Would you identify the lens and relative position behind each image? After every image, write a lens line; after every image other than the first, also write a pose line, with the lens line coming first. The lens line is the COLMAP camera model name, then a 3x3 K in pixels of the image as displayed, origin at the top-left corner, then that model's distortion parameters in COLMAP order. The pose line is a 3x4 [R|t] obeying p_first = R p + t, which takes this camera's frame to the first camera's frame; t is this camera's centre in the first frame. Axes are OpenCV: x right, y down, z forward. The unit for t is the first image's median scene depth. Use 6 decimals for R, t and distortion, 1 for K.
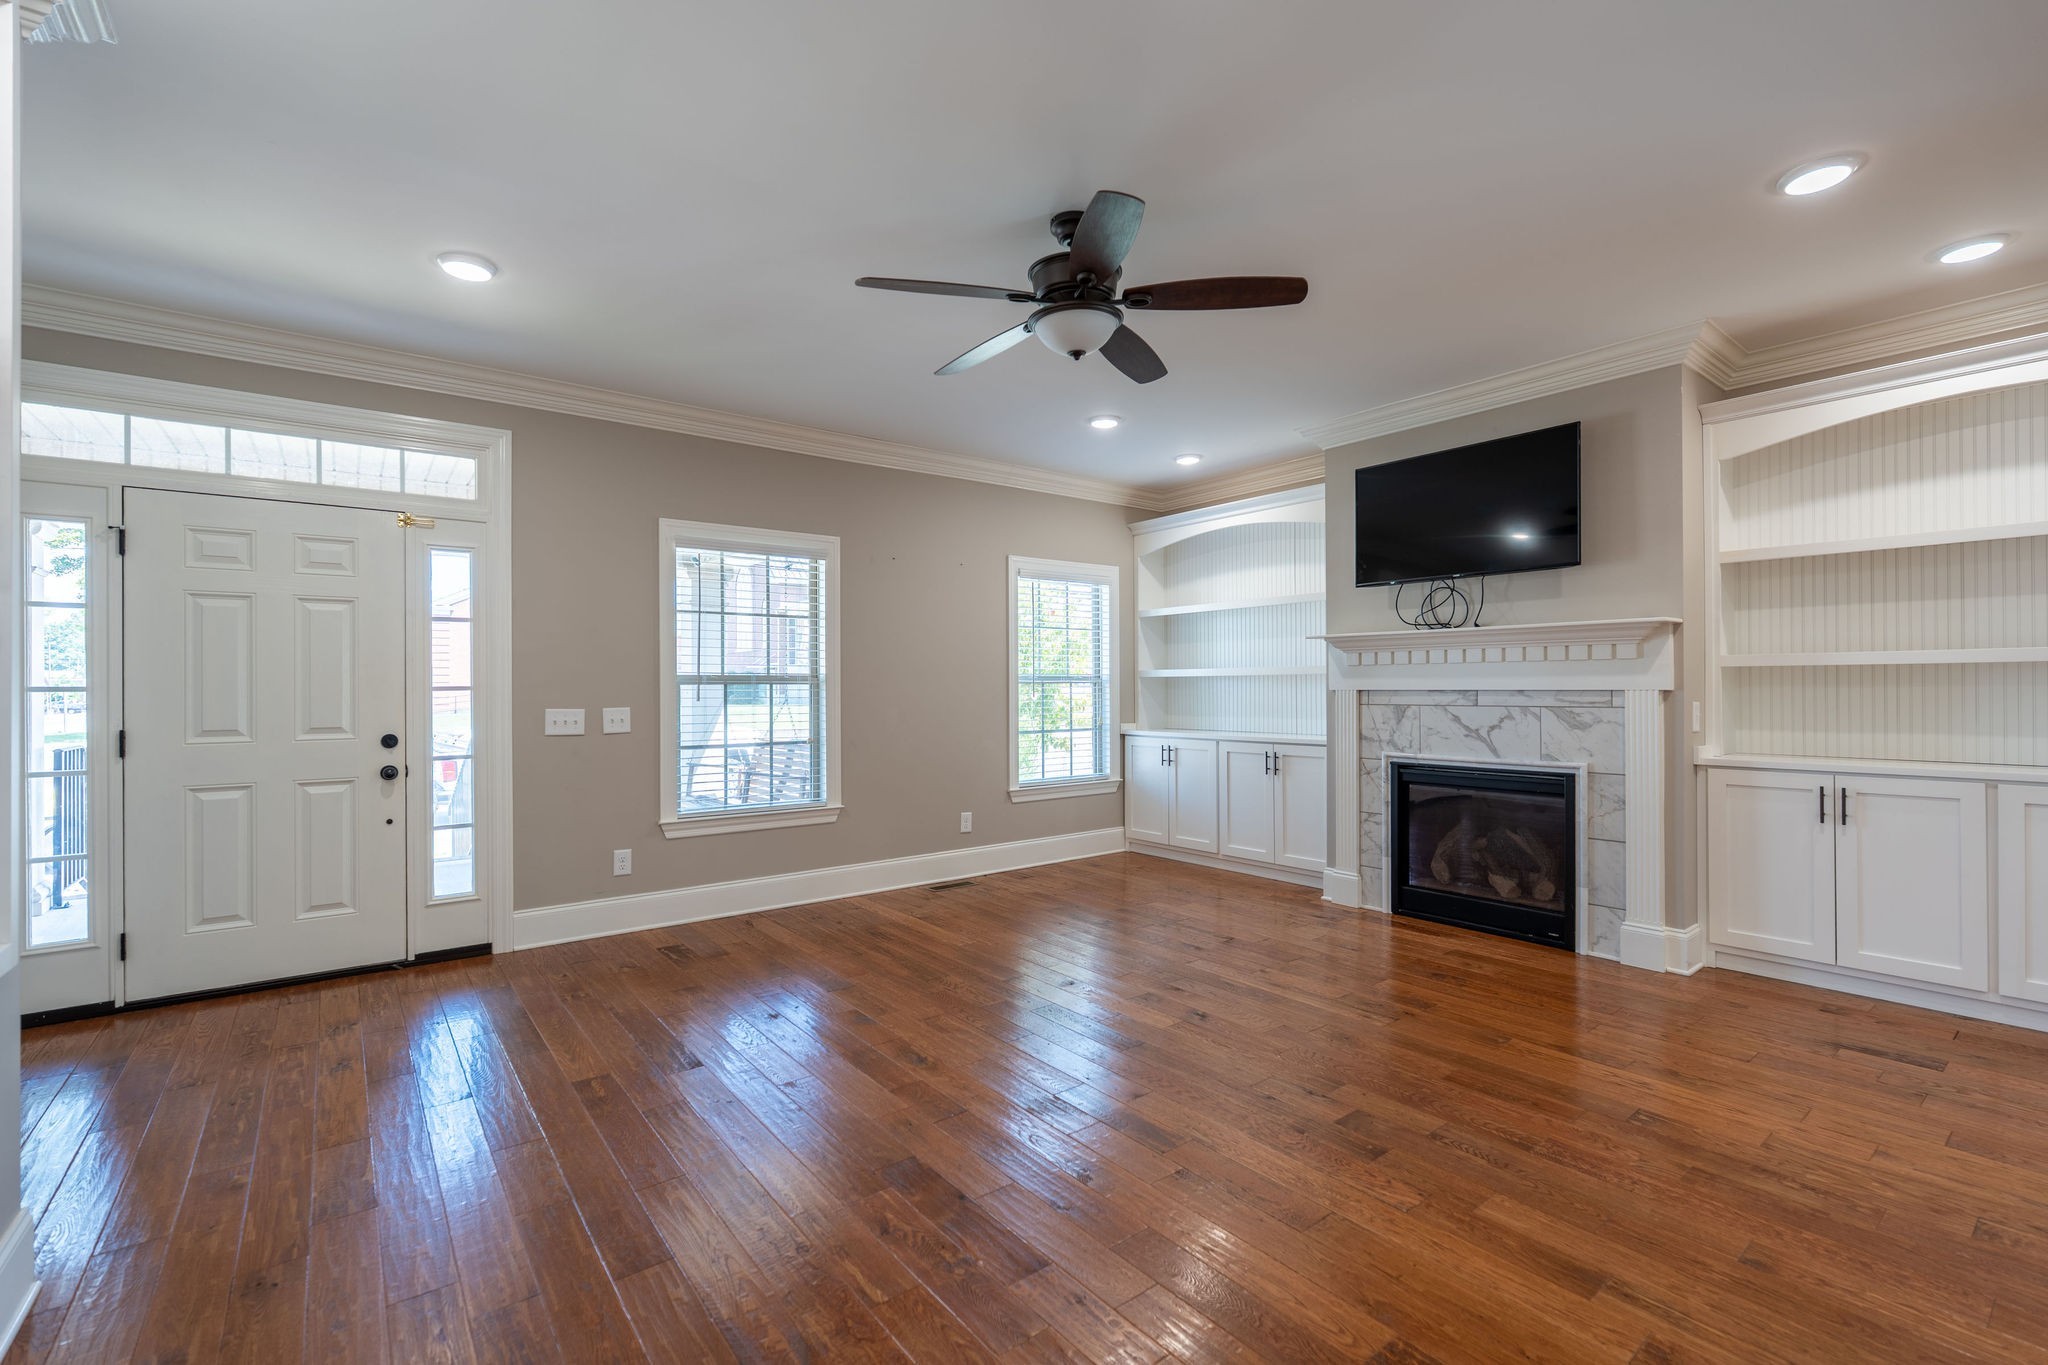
lens RADIAL K [[892.4, 0, 1021.8], [0, 892.4, 684.8], [0, 0, 1]] dist [-0.007104, -0.000081]
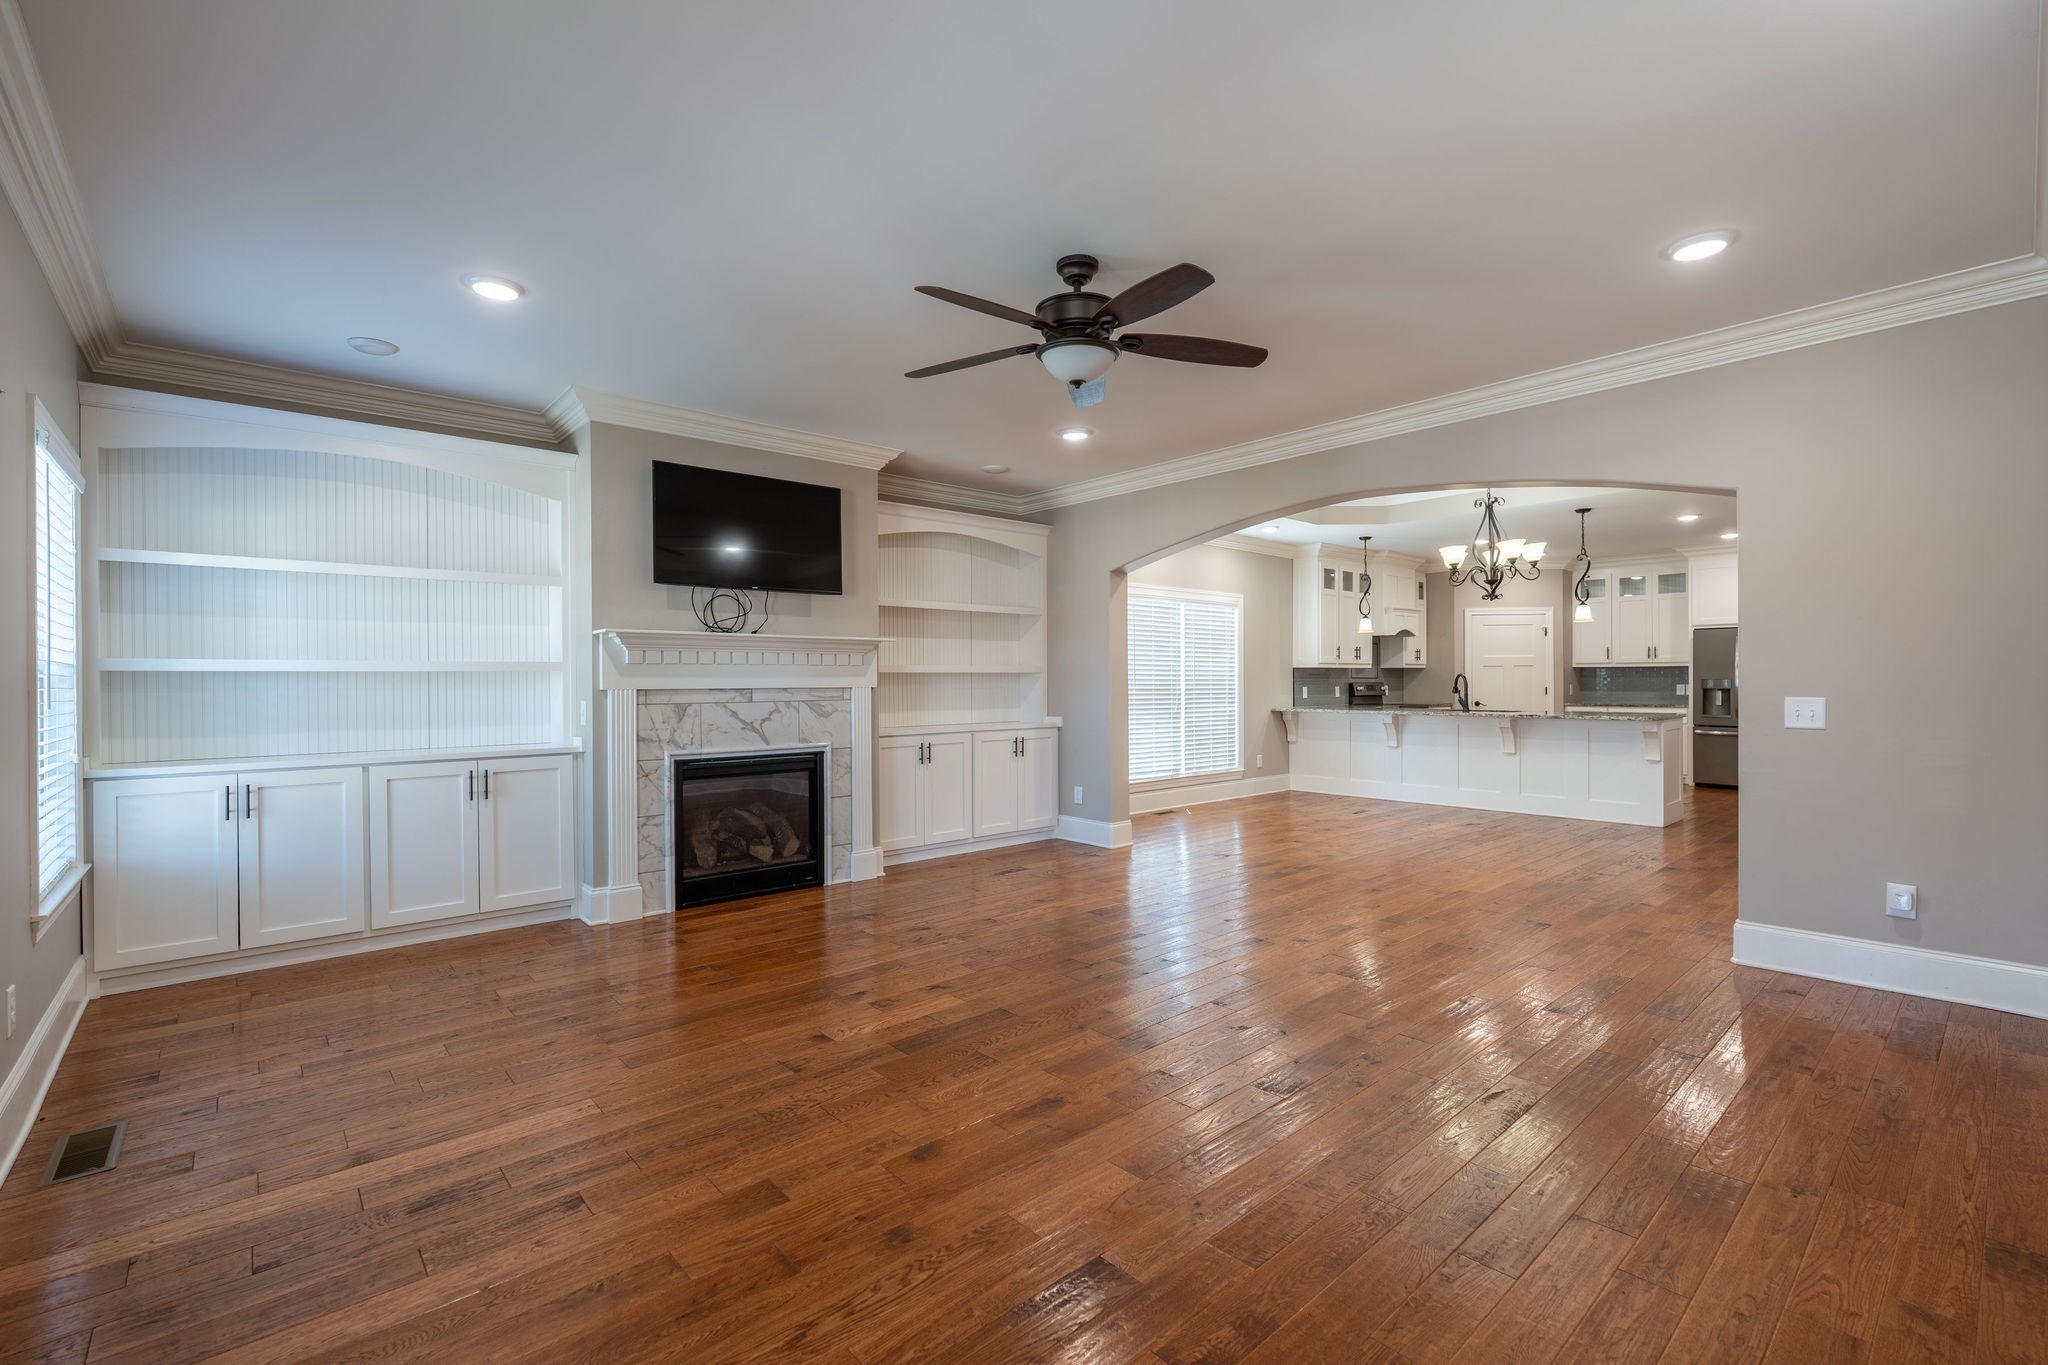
lens RADIAL K [[892.4, 0, 1036.7], [0, 892.4, 677.6], [0, 0, 1]] dist [-0.007104, -0.000081]
pose [[-0.061047, 0.005120, 0.998122, -0.658432], [0.001672, 0.999986, -0.005027, -0.001670], [-0.998134, 0.001362, -0.061054, 0.694765]]
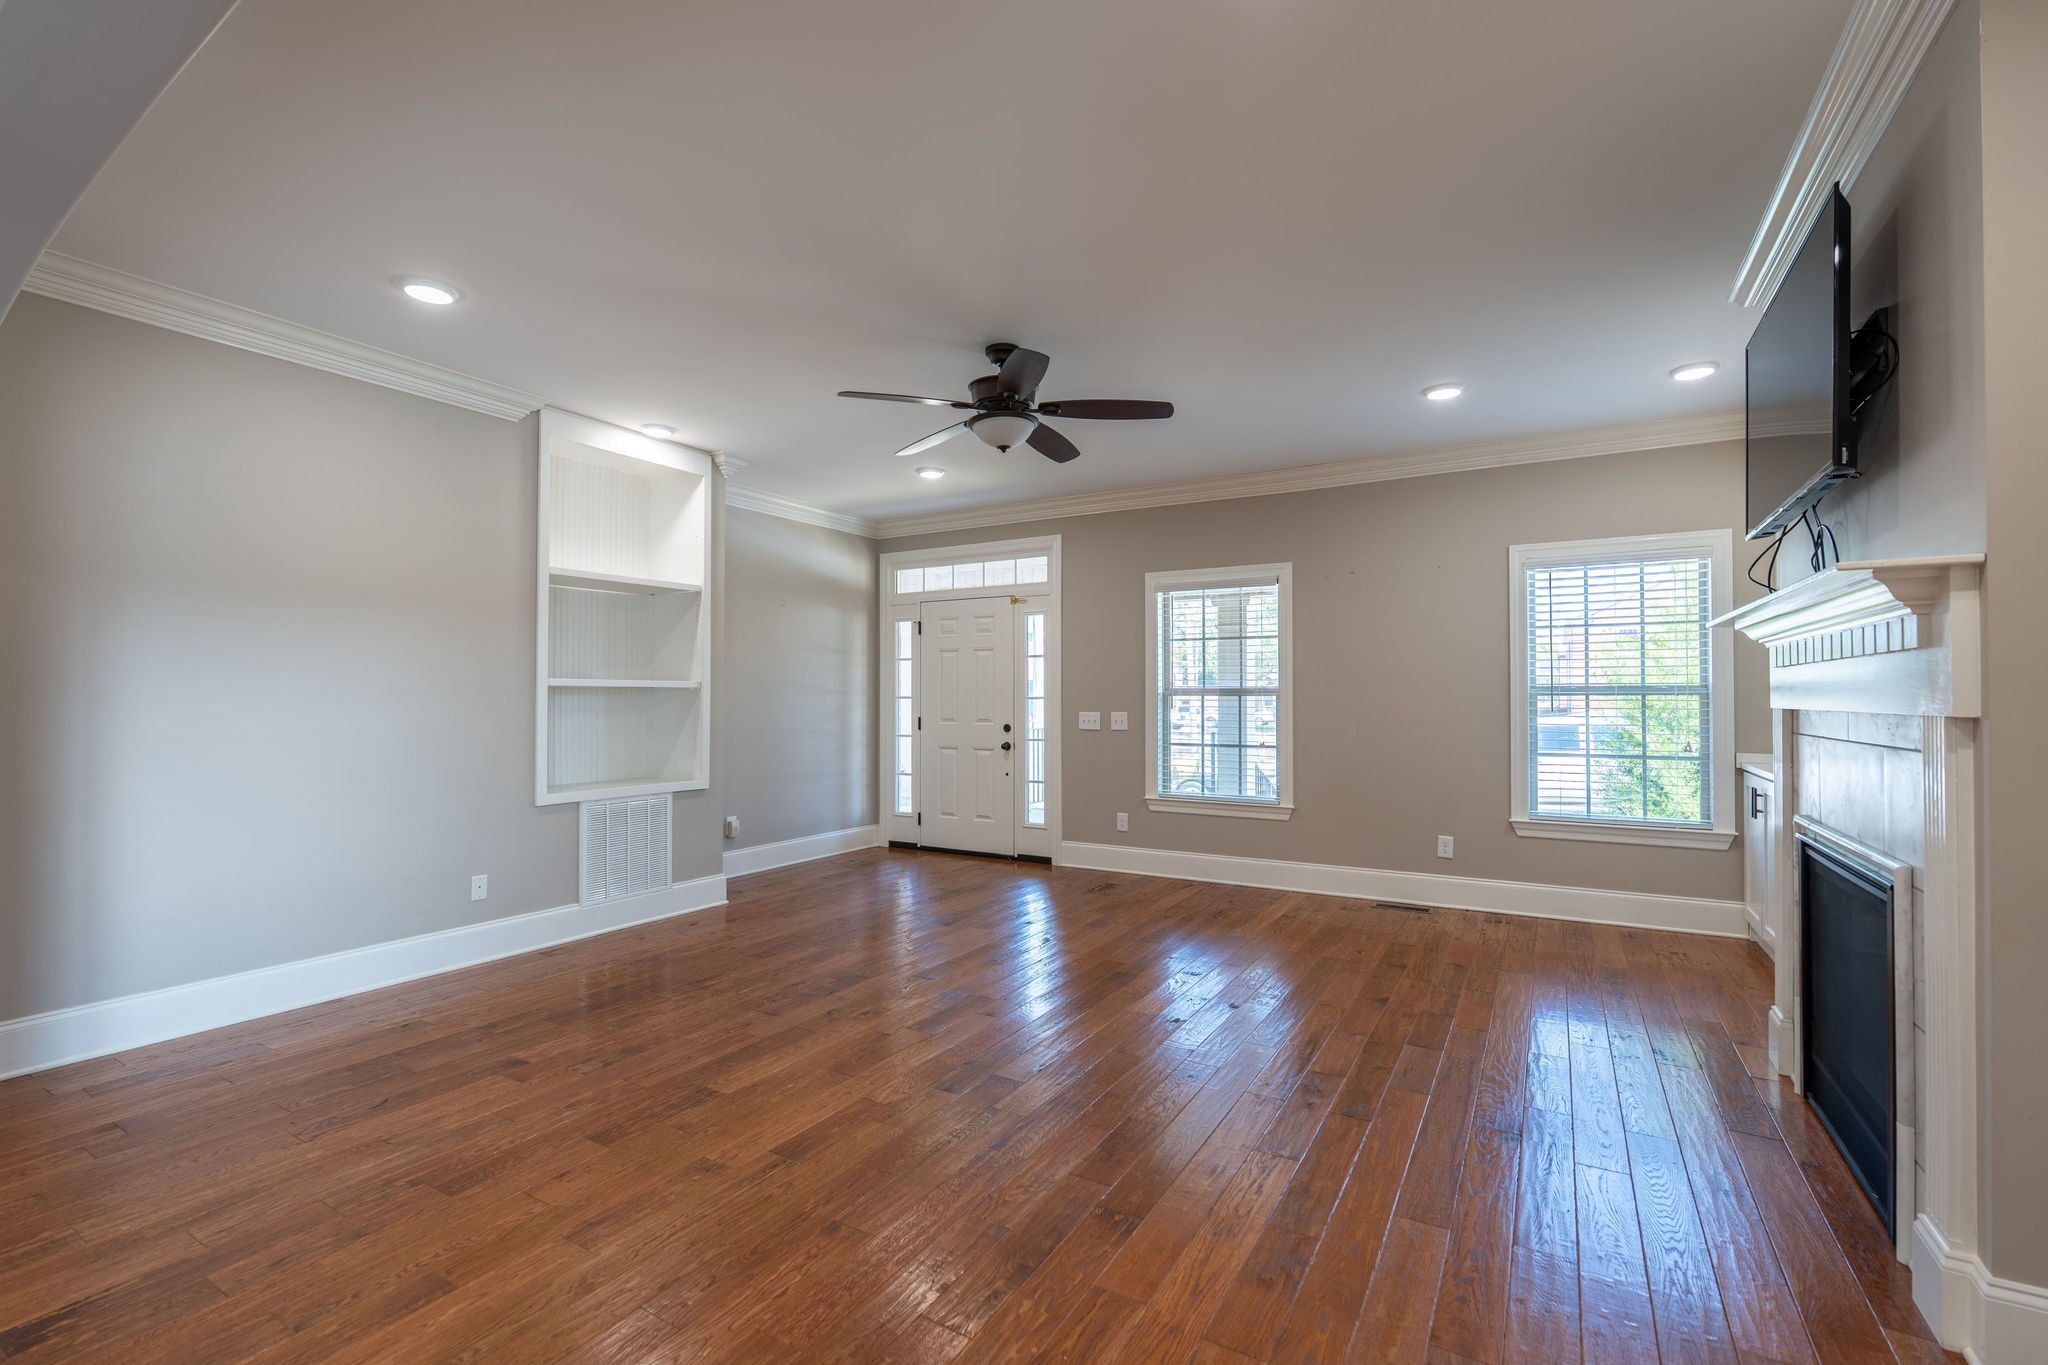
lens RADIAL K [[892.4, 0, 1032.0], [0, 892.4, 685.8], [0, 0, 1]] dist [-0.007104, -0.000081]
pose [[0.373503, -0.007874, -0.927595, 0.812602], [-0.001697, 0.999956, -0.009172, -0.003041], [0.927627, 0.005000, 0.373474, 0.339653]]
